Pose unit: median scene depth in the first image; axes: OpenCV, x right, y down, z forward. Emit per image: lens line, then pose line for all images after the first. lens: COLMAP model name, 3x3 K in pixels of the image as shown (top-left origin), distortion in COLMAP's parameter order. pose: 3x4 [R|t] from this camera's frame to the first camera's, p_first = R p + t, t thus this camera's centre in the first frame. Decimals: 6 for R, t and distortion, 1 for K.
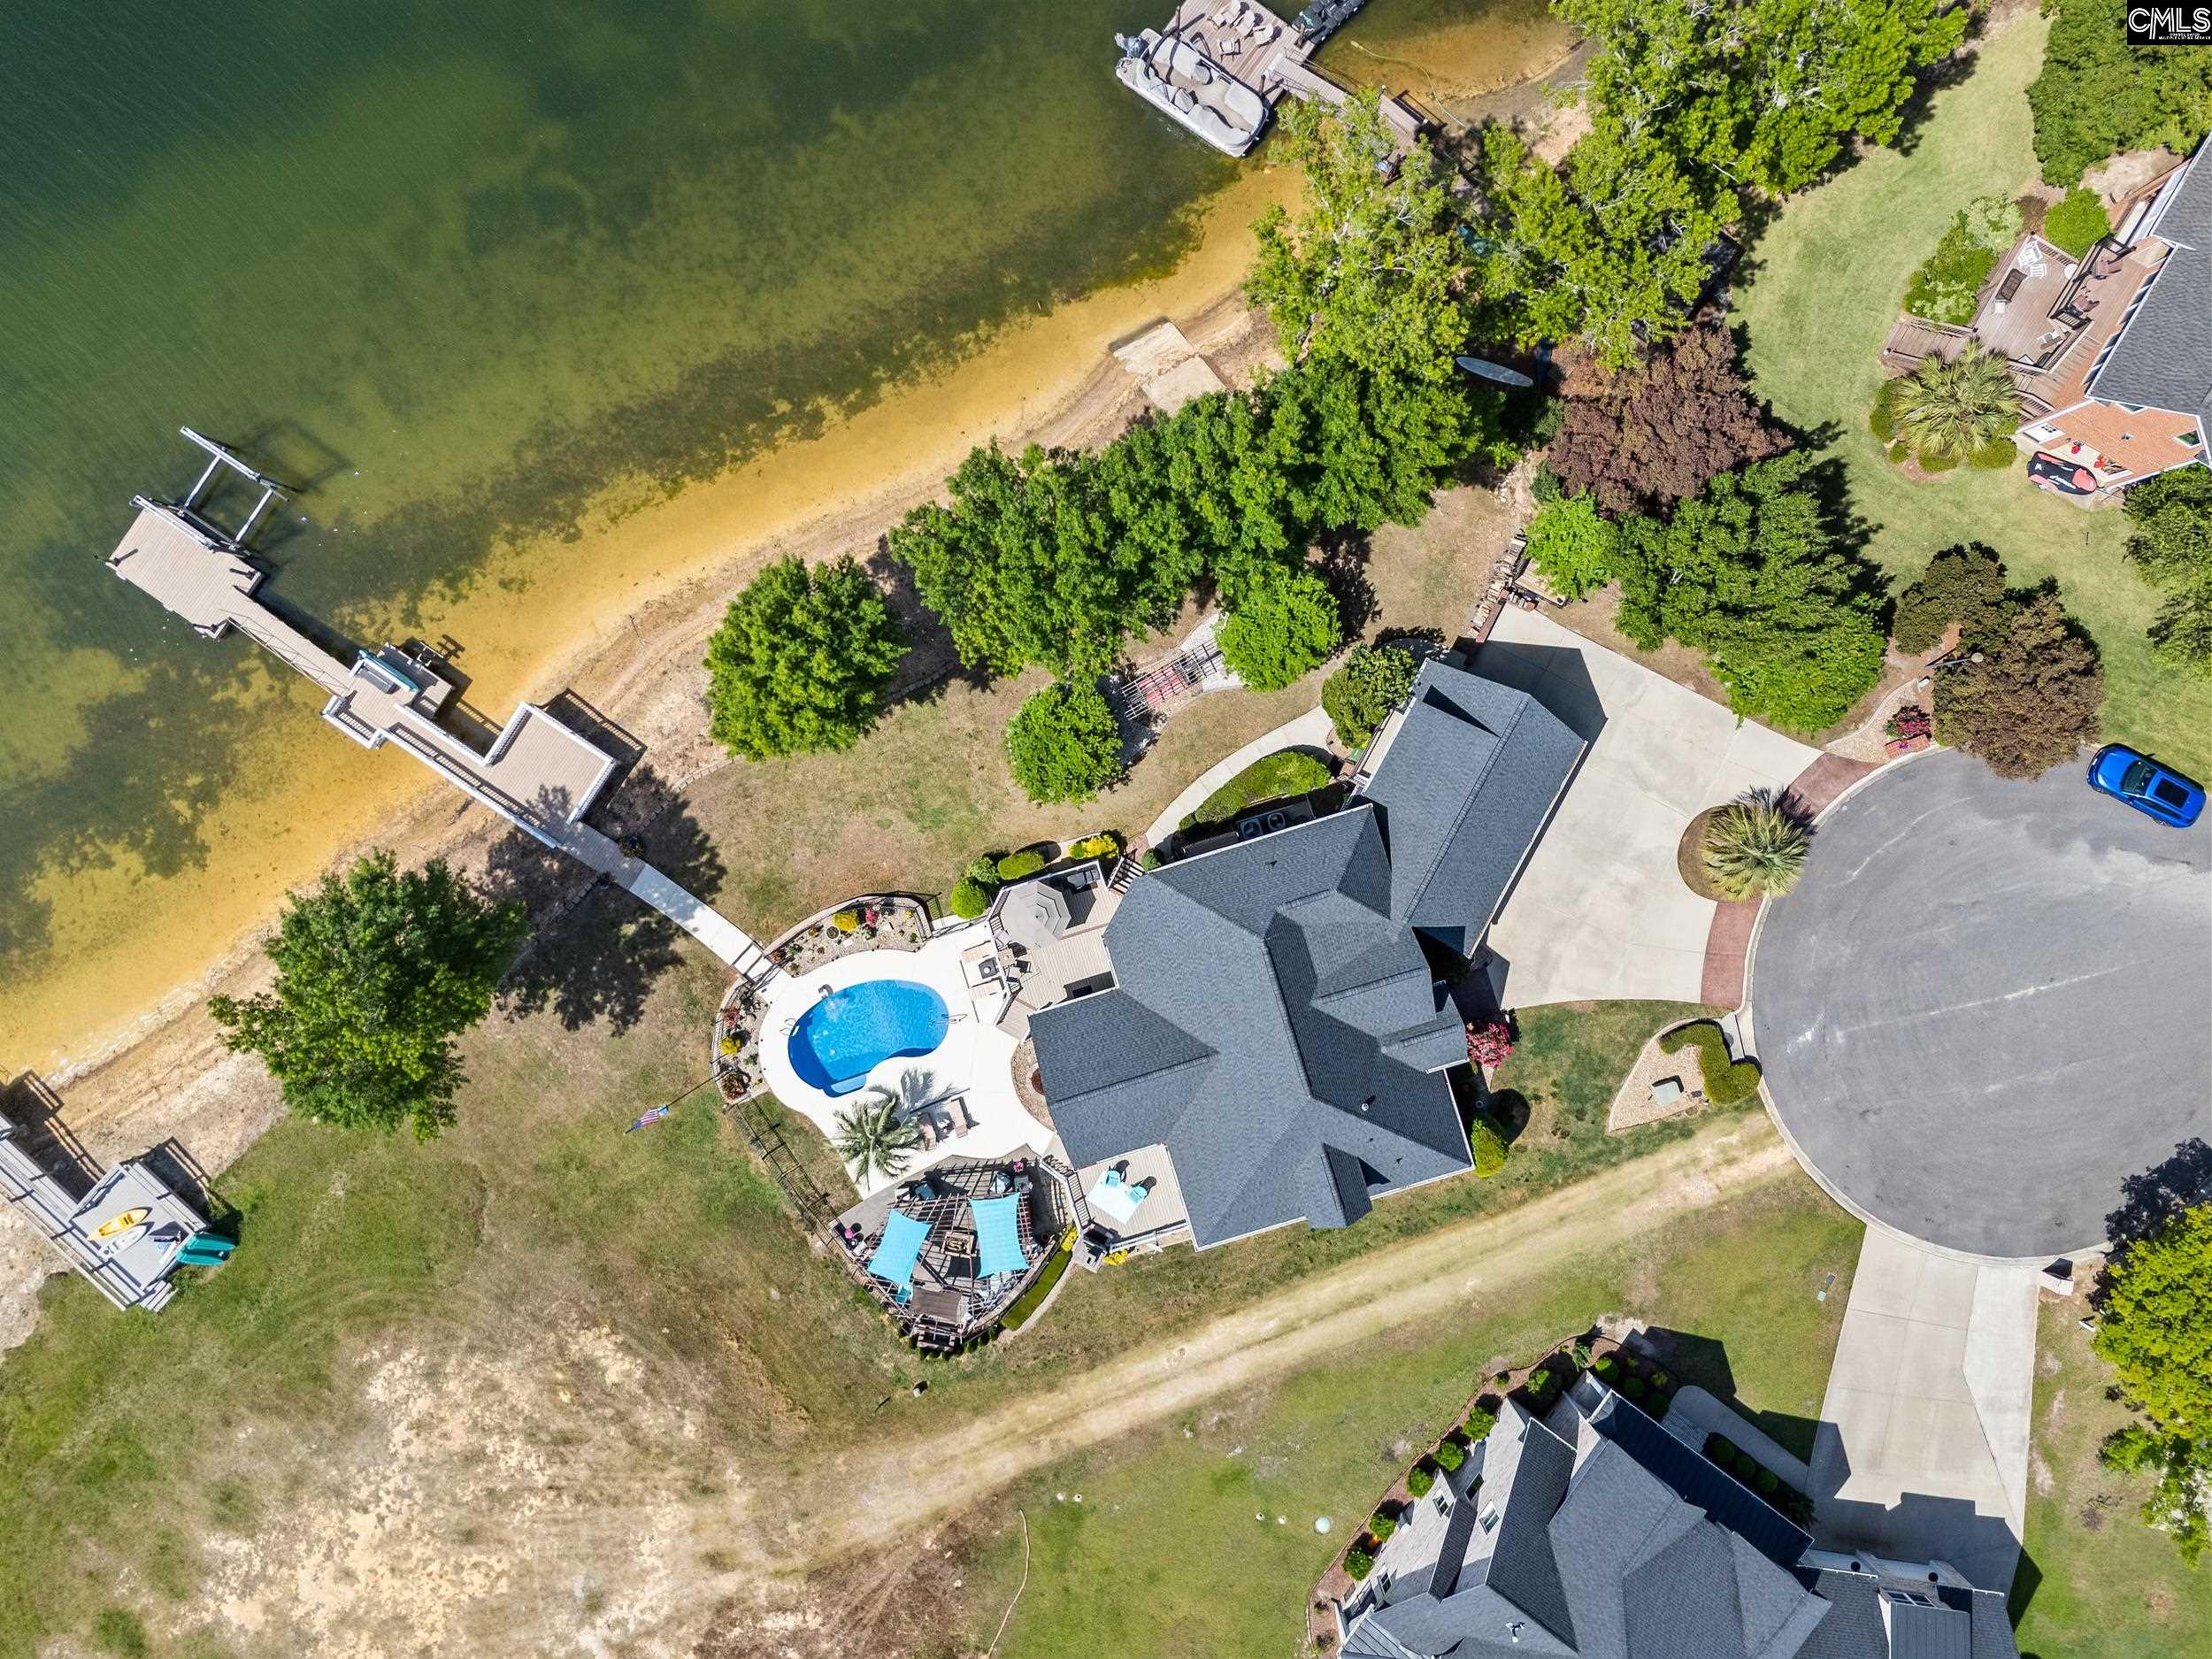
lens RADIAL K [[1626.1, 0, 1106.0], [0, 1626.1, 829.5], [0, 0, 1]] dist [0.062295, -0.047395]
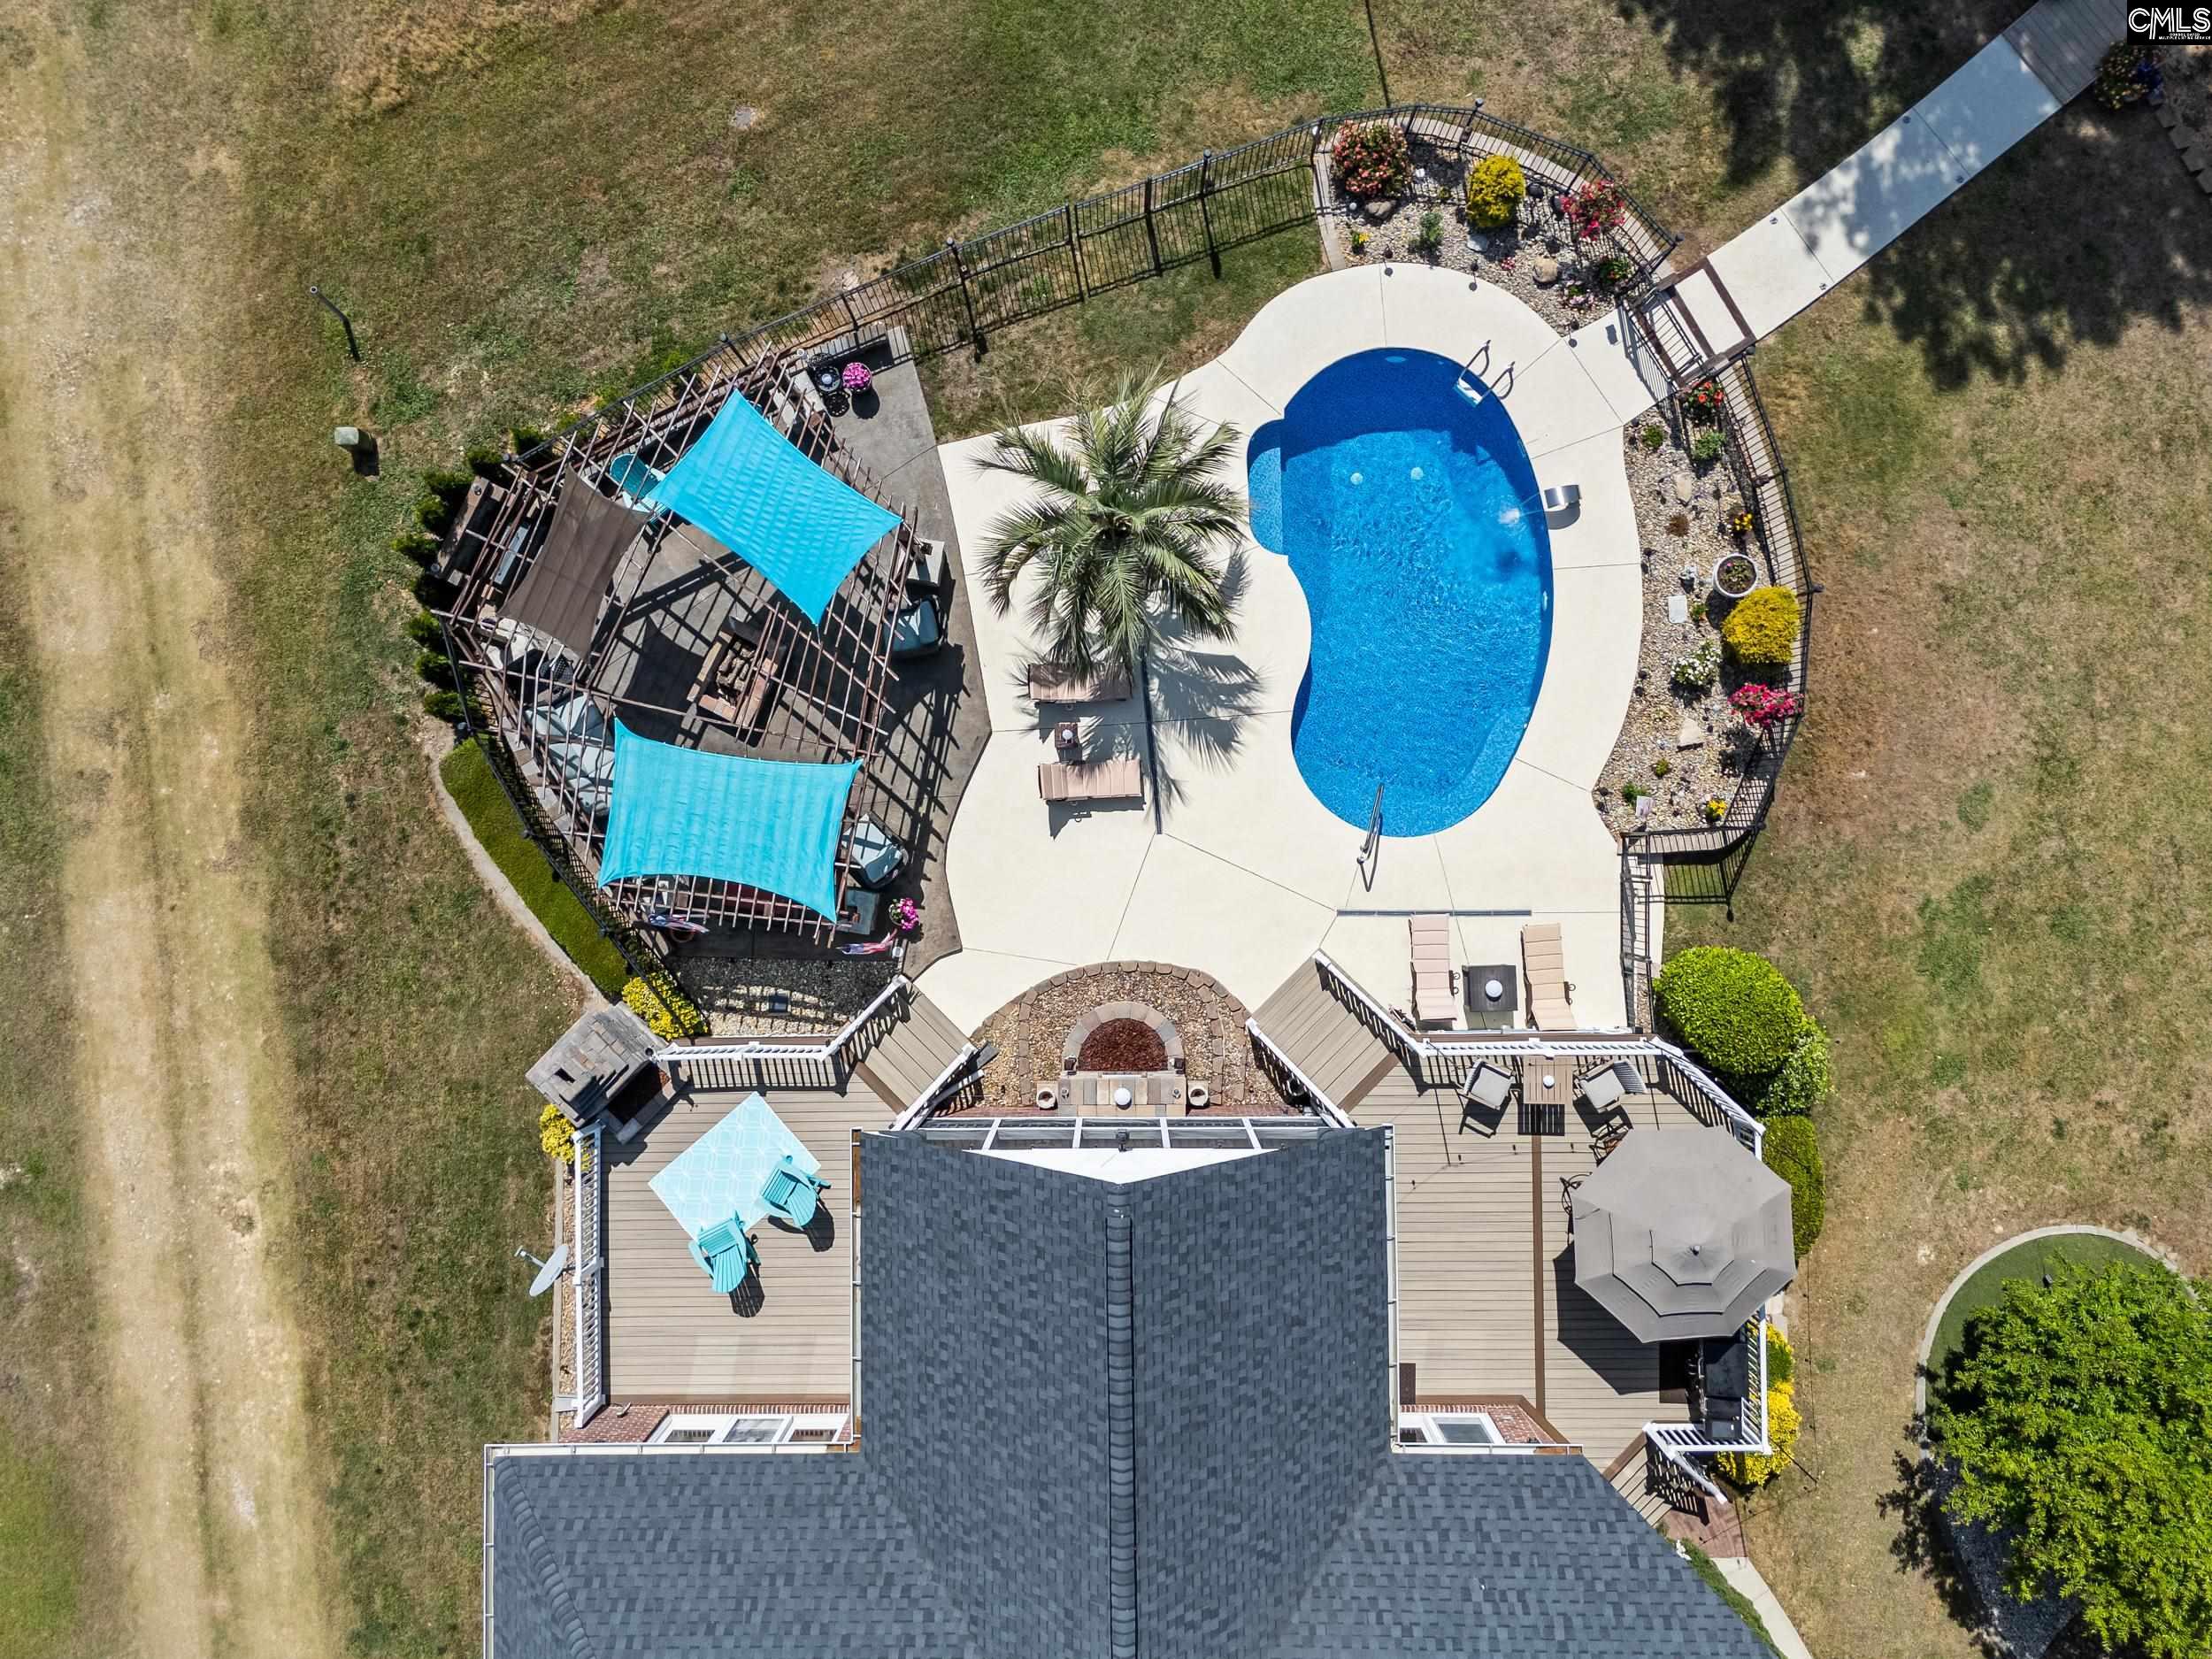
lens RADIAL K [[1626.1, 0, 1106.0], [0, 1626.1, 829.5], [0, 0, 1]] dist [0.062295, -0.047395]
pose [[-0.282851, 0.959035, 0.015731, -0.087340], [-0.959108, -0.282973, 0.006106, 0.169601], [0.010308, -0.013361, 0.999858, 0.662284]]
